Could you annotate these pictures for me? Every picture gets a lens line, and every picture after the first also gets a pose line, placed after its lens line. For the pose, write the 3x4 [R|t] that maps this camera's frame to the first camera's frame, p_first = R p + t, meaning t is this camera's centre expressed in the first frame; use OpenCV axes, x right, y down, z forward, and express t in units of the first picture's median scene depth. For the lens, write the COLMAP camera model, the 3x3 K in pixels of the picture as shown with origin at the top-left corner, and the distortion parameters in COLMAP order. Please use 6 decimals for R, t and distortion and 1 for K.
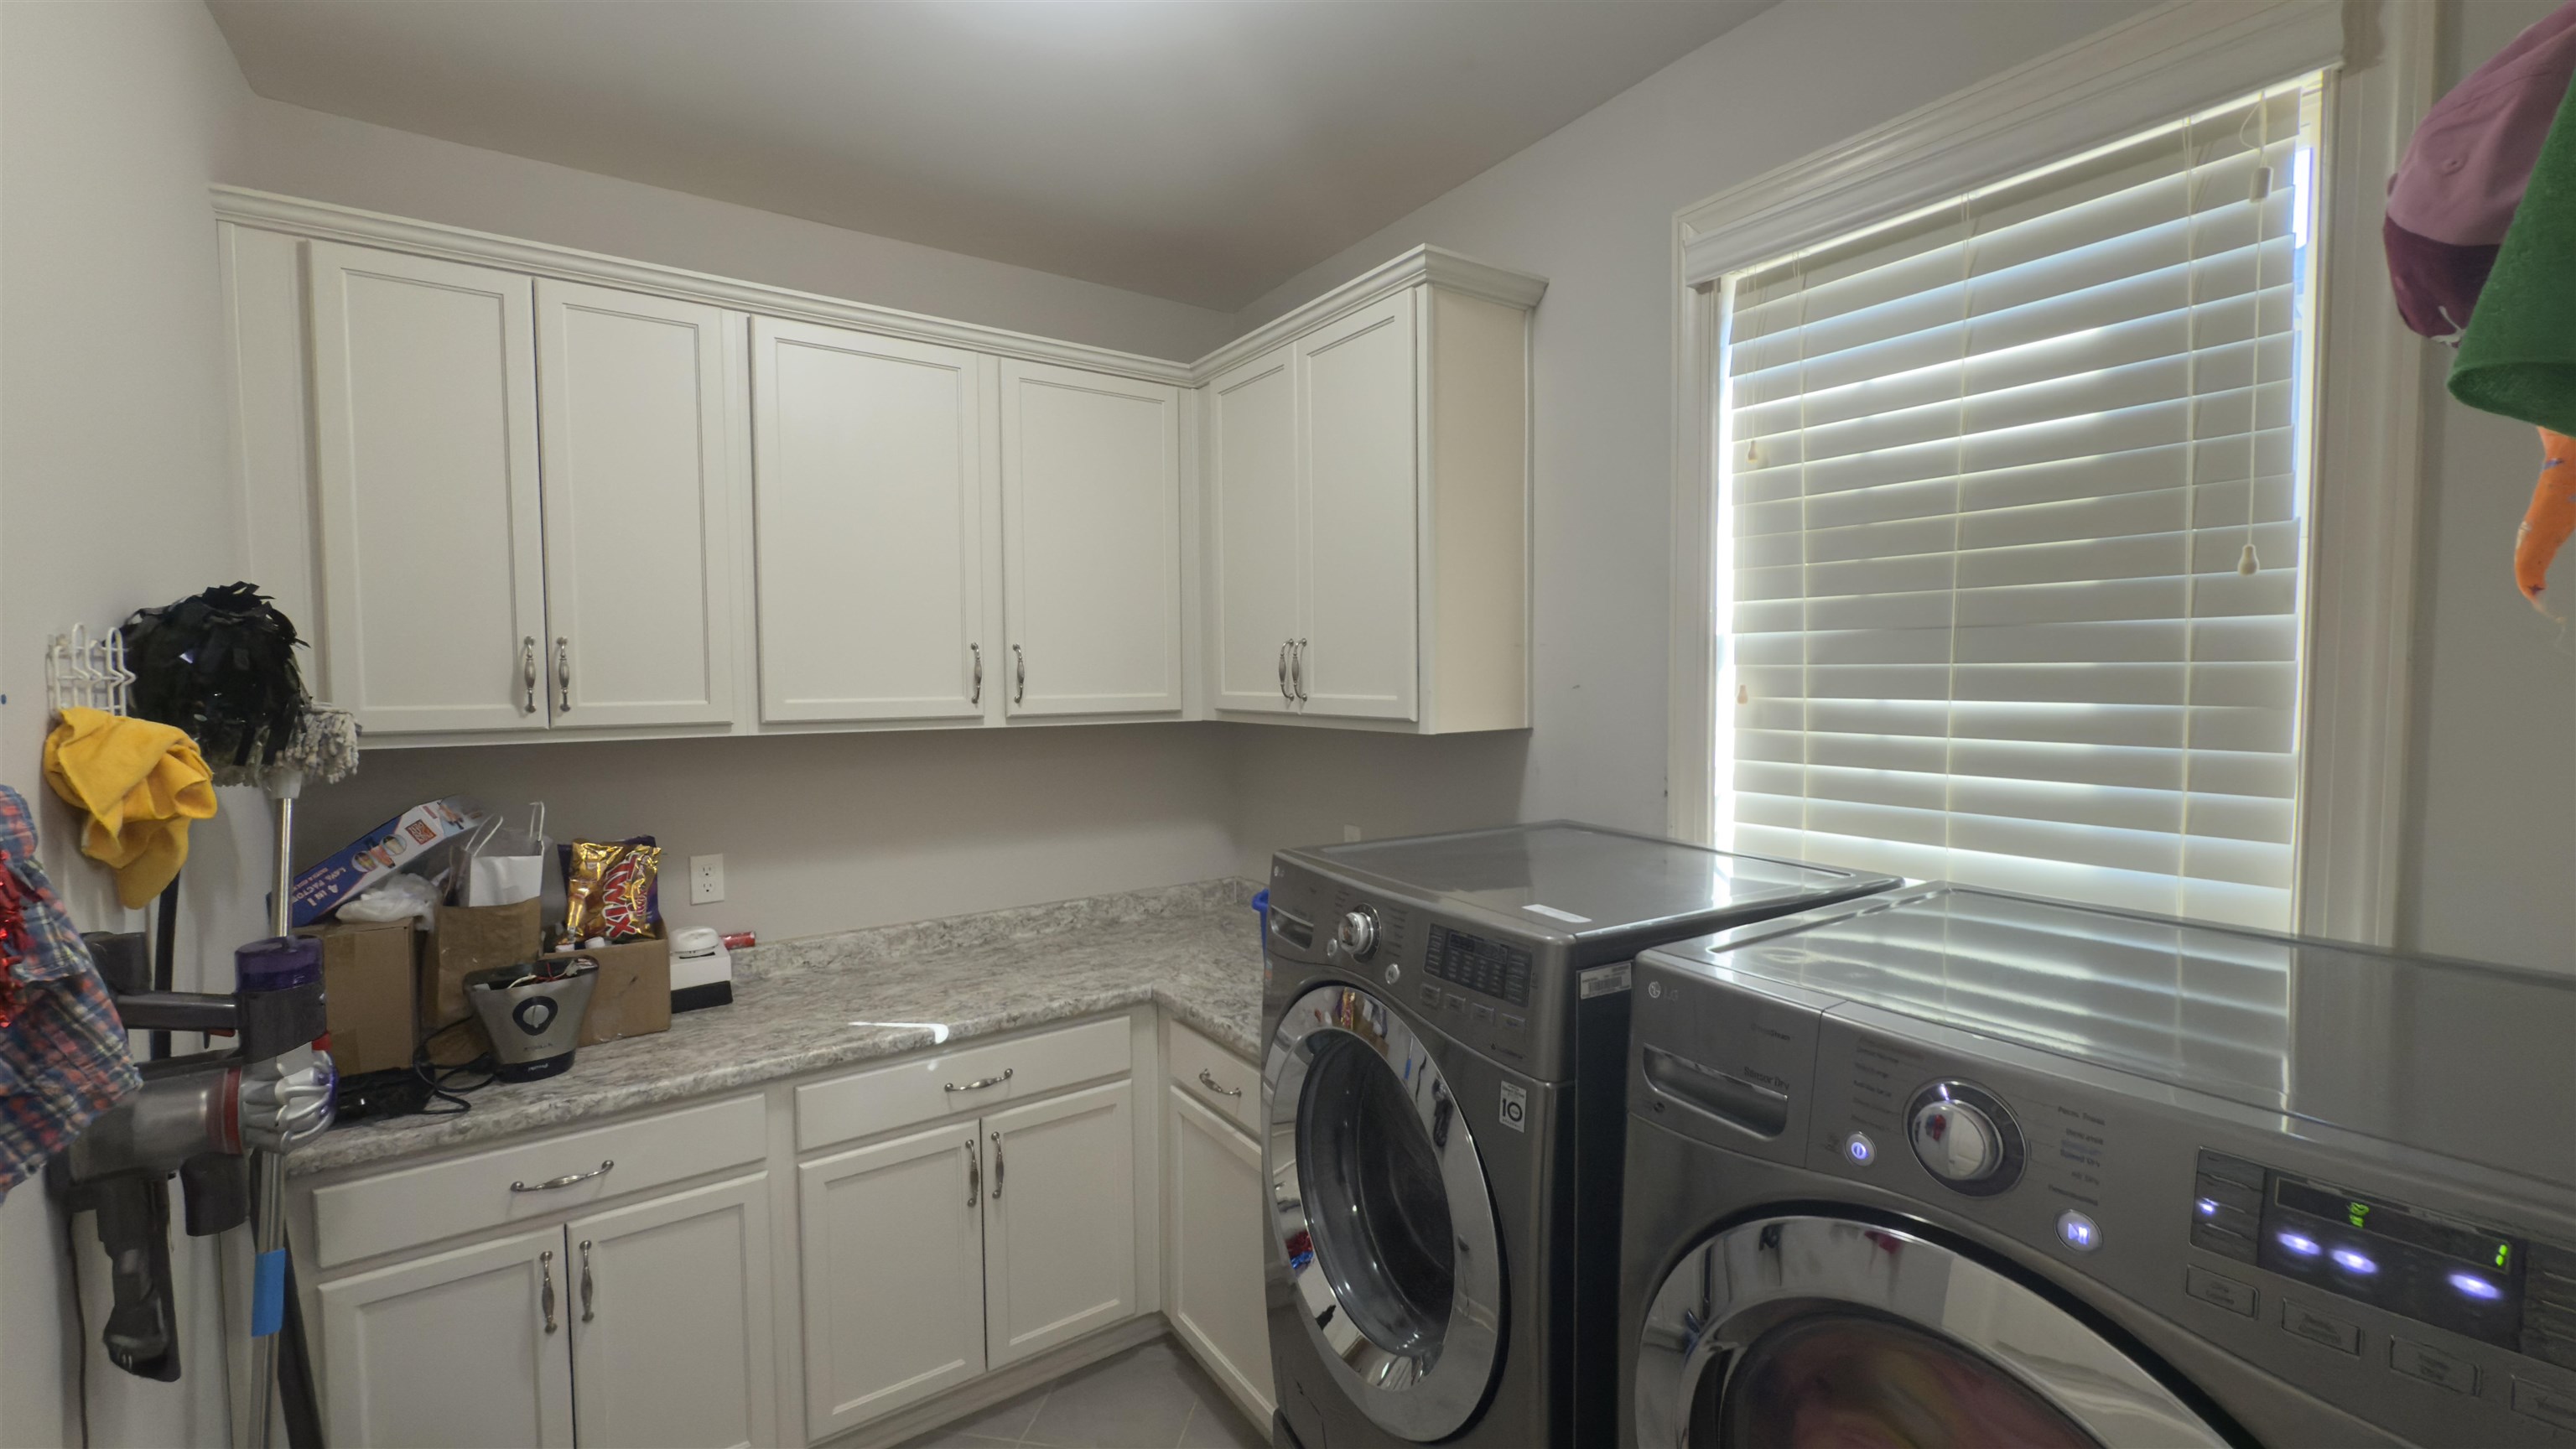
lens RADIAL K [[1023.2, 0, 1280.8], [0, 1023.2, 720.3], [0, 0, 1]] dist [0.004163, 0.000479]
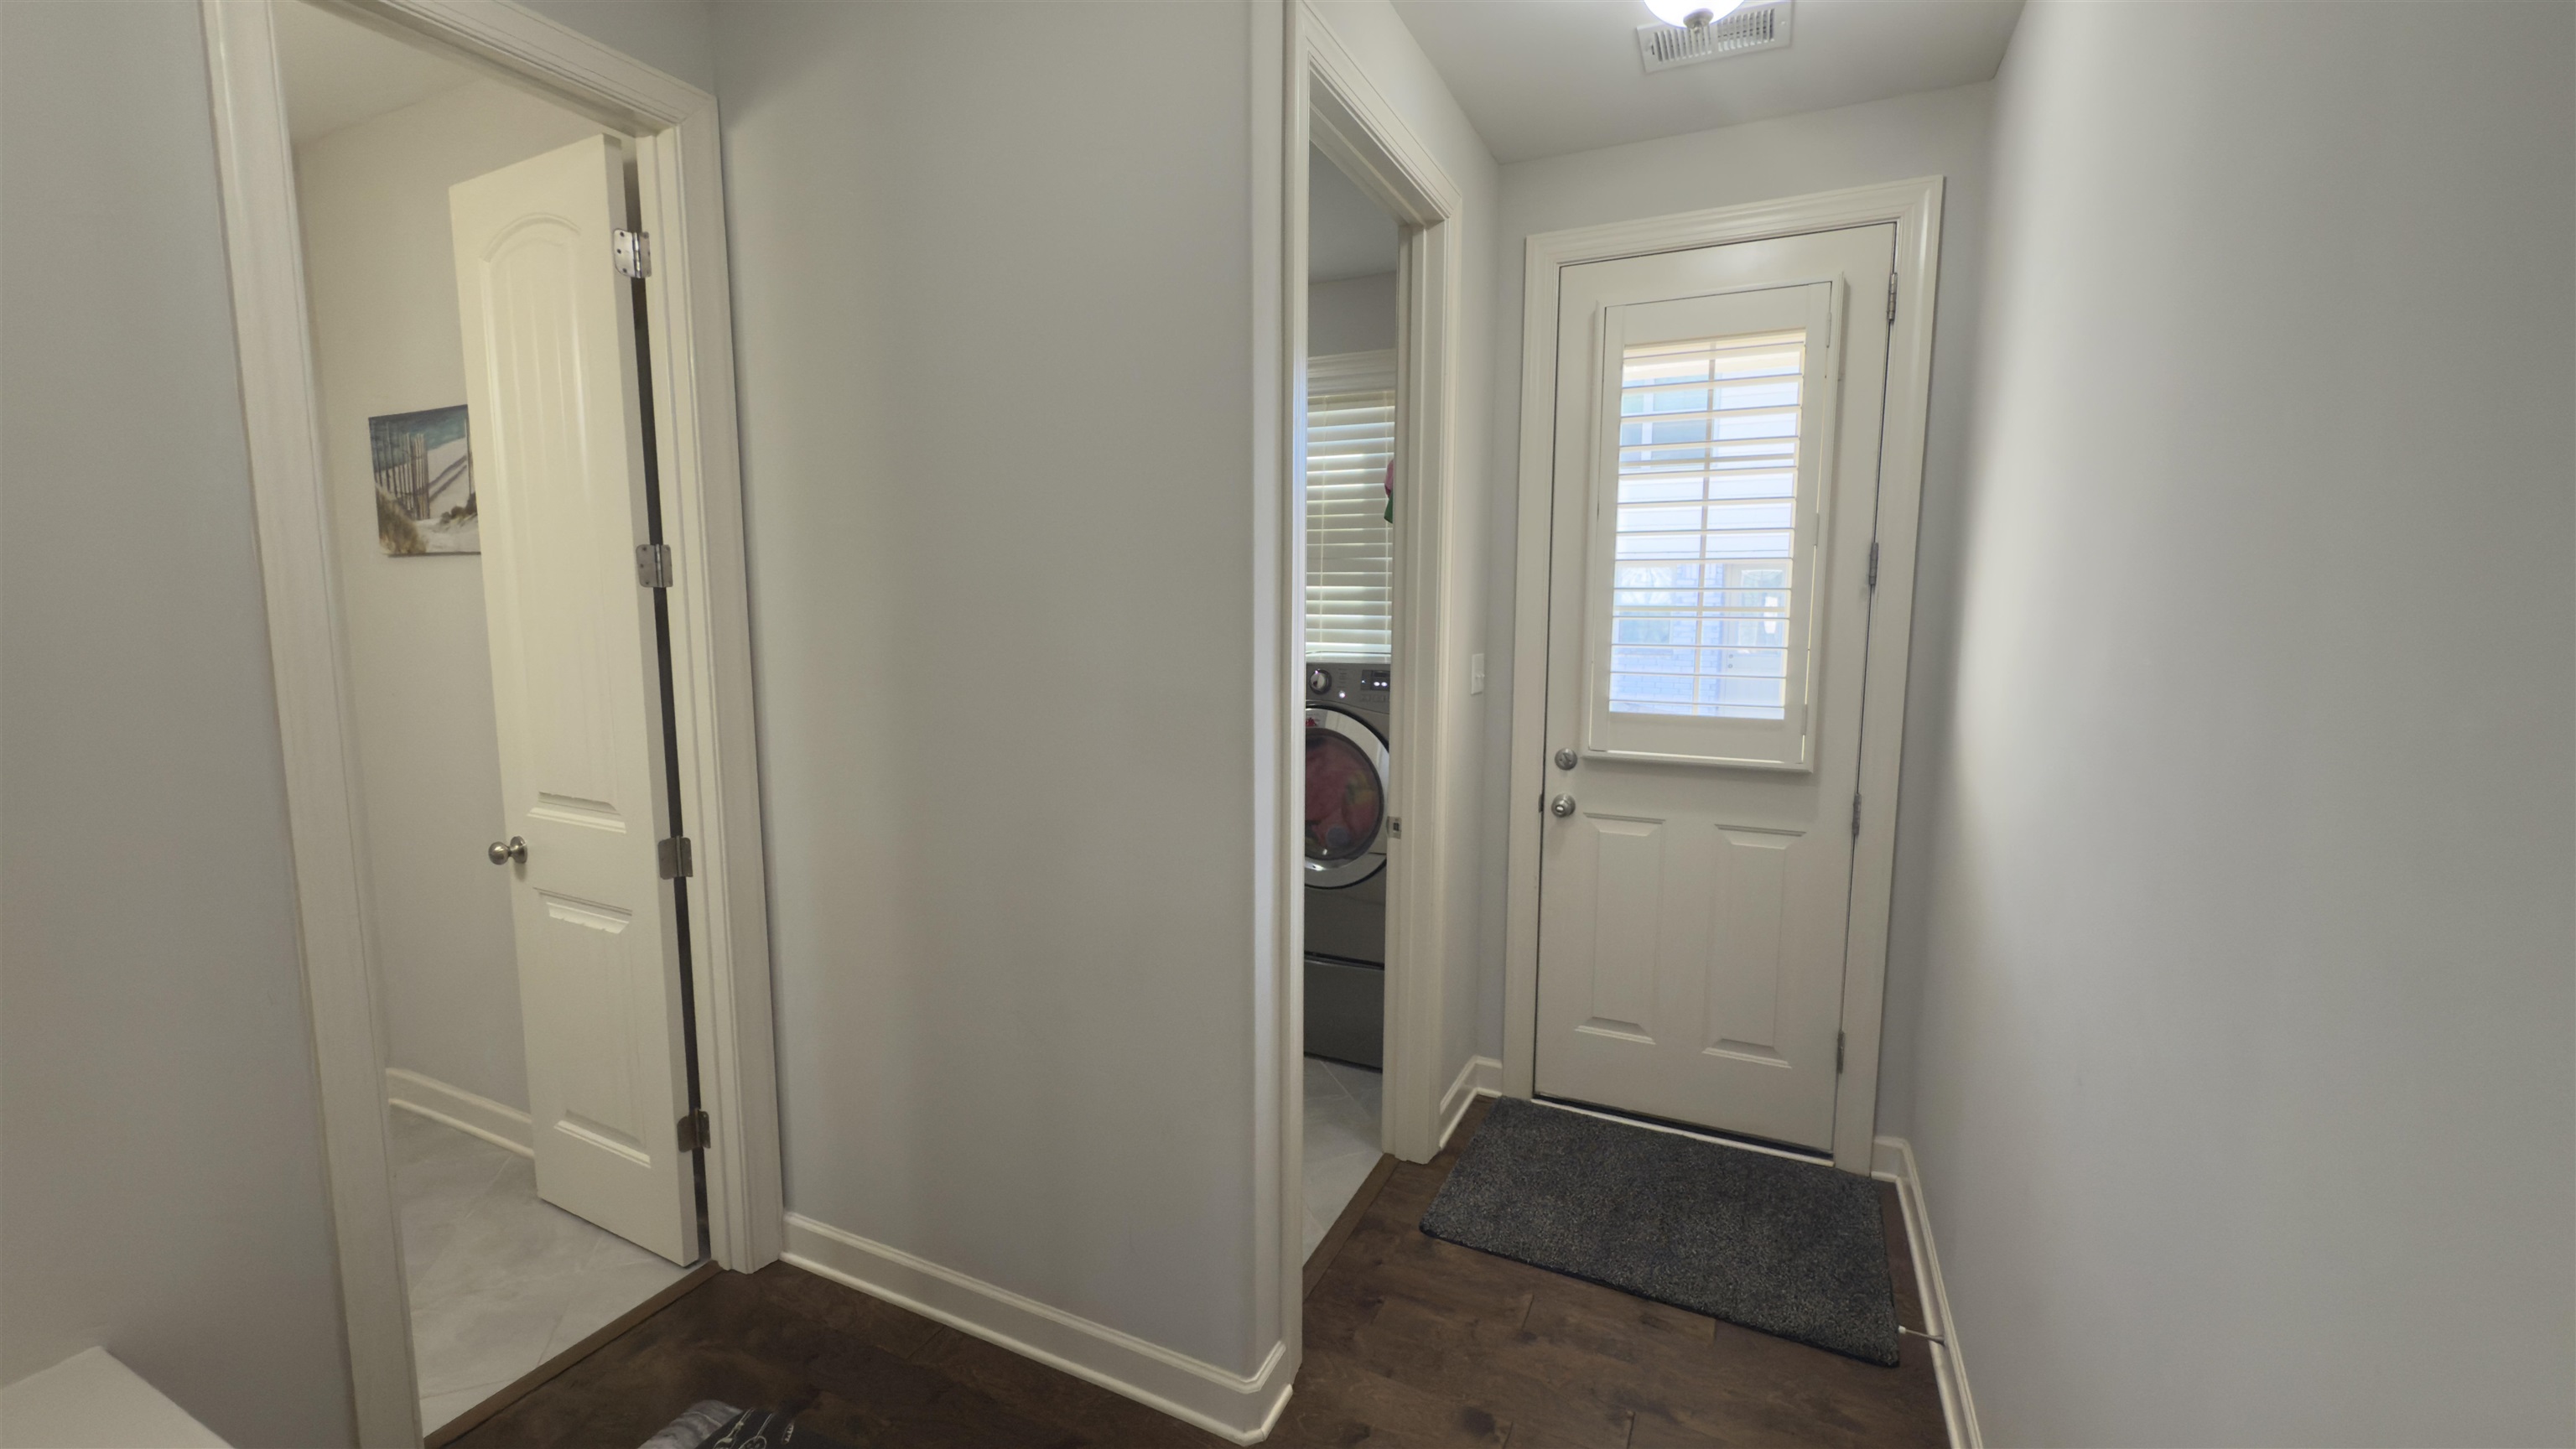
lens RADIAL K [[1023.2, 0, 1290.1], [0, 1023.2, 726.5], [0, 0, 1]] dist [0.004163, 0.000479]
pose [[0.862125, -0.044827, 0.504709, -0.847705], [0.008923, 0.997268, 0.073333, 0.162857], [-0.506617, -0.058718, 0.860169, -1.385465]]
